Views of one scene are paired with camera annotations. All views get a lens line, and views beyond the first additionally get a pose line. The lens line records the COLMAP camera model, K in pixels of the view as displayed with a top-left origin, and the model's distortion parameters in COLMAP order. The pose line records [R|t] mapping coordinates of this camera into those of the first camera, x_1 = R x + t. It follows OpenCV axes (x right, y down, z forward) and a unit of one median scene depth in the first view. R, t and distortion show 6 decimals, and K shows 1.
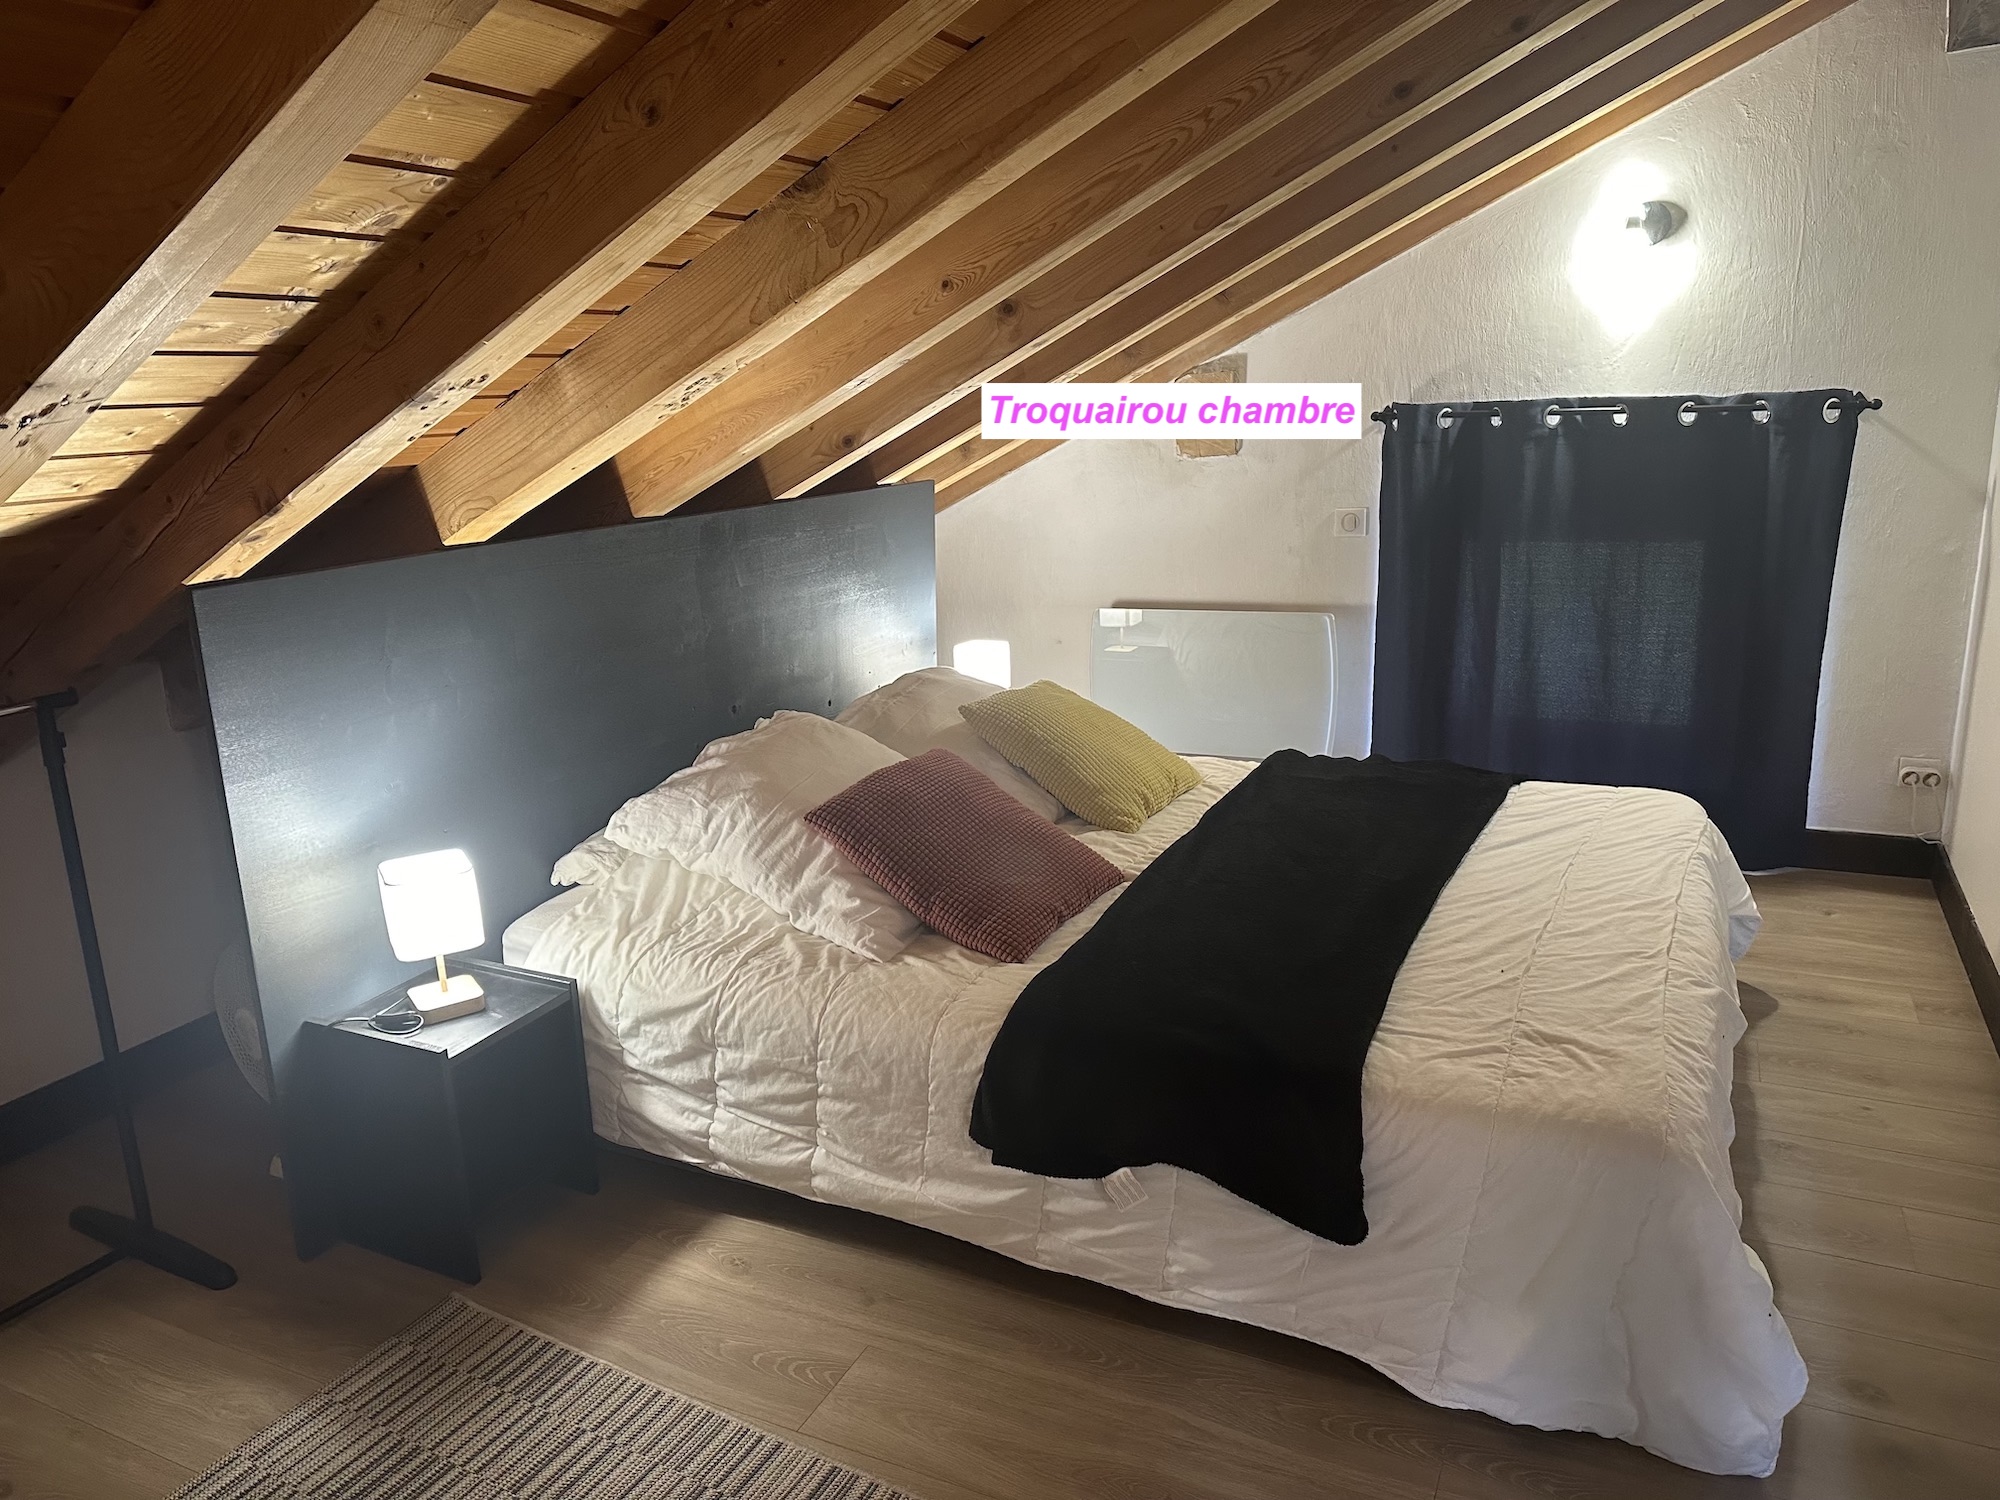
lens RADIAL K [[1405.7, 0, 1007.0], [0, 1405.7, 748.2], [0, 0, 1]] dist [0.025538, -0.045535]
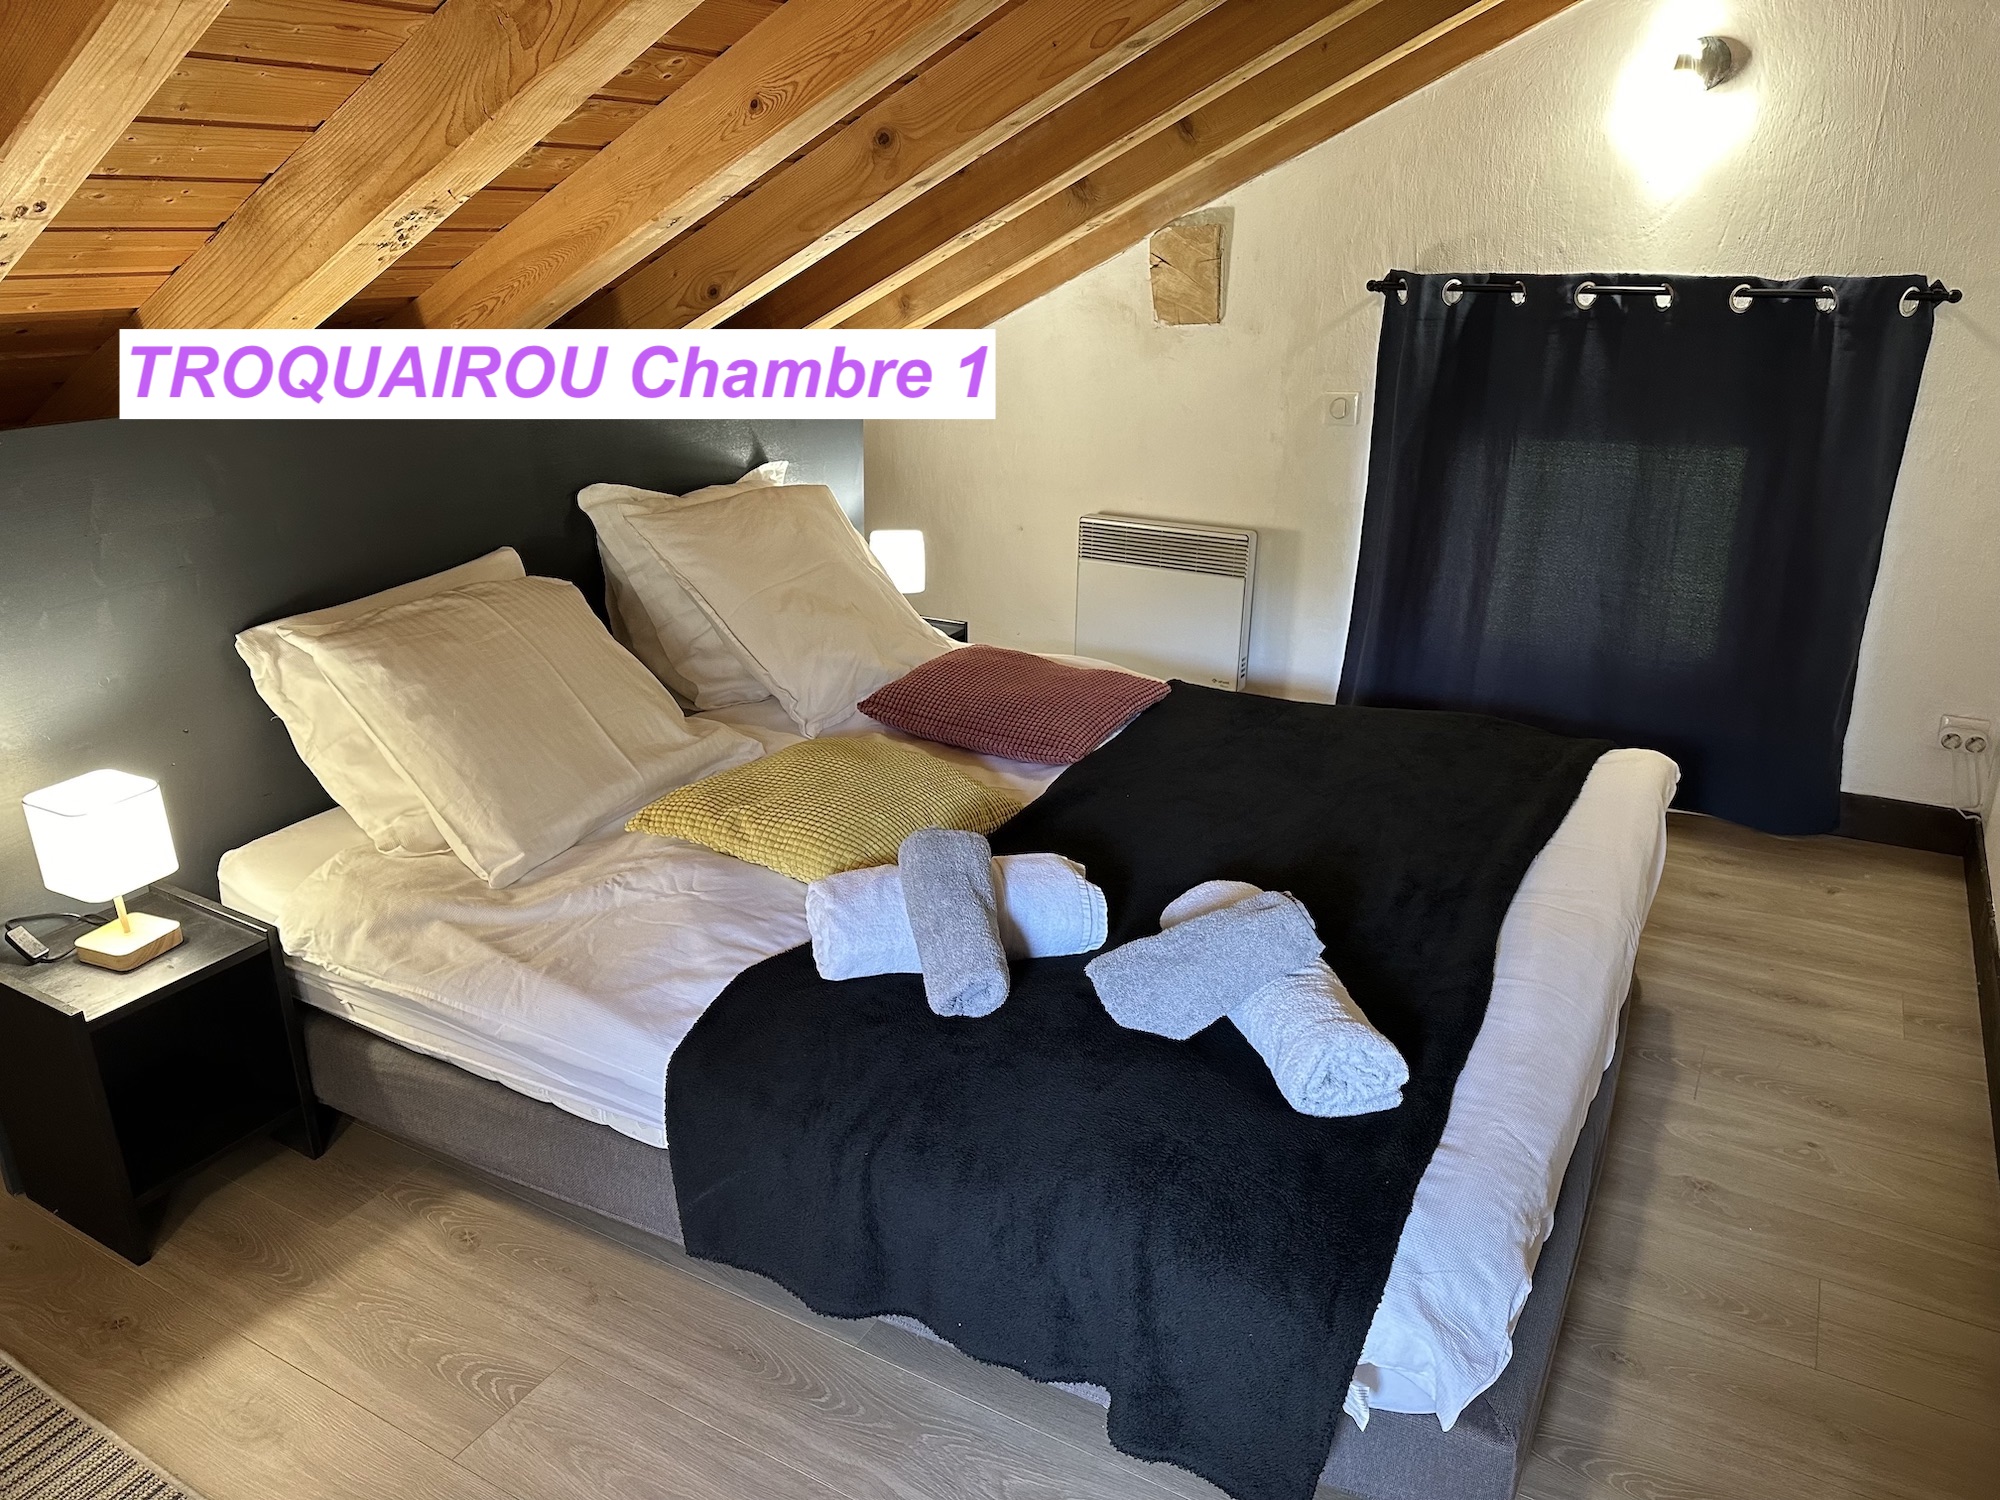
lens RADIAL K [[1405.7, 0, 1014.5], [0, 1405.7, 753.7], [0, 0, 1]] dist [0.025538, -0.045535]
pose [[0.996662, 0.057238, -0.058213, 0.118239], [-0.050976, 0.993282, 0.103890, -0.031533], [0.063769, -0.100576, 0.992884, 0.103622]]
